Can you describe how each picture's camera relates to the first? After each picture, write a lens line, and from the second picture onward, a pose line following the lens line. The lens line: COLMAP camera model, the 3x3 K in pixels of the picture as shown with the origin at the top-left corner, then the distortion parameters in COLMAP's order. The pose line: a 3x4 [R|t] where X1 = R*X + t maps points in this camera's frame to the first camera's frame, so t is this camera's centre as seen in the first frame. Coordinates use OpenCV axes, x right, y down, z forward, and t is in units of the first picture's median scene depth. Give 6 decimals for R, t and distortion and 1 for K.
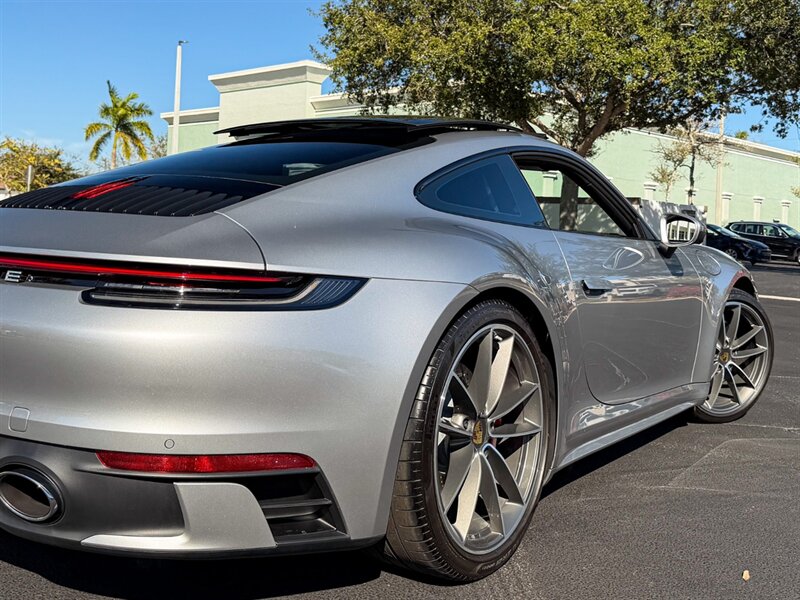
lens RADIAL K [[794.8, 0, 398.5], [0, 794.8, 197.2], [0, 0, 1]] dist [0.193877, -0.392569]
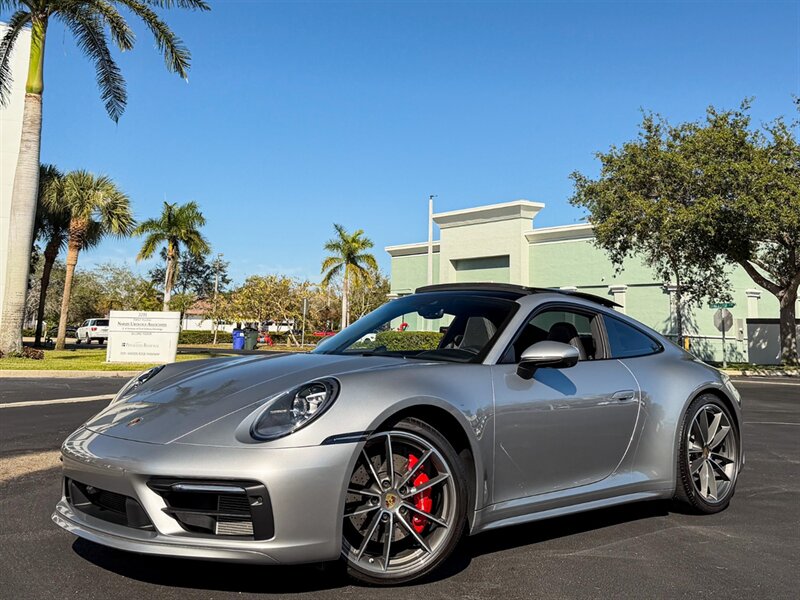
lens RADIAL K [[921.7, 0, 392.7], [0, 921.7, 172.5], [0, 0, 1]] dist [0.166798, -0.029983]
pose [[0.990740, -0.045675, -0.127857, -0.983218], [0.026911, 0.989093, -0.144811, -0.156536], [0.133077, 0.140029, 0.981164, -2.811371]]
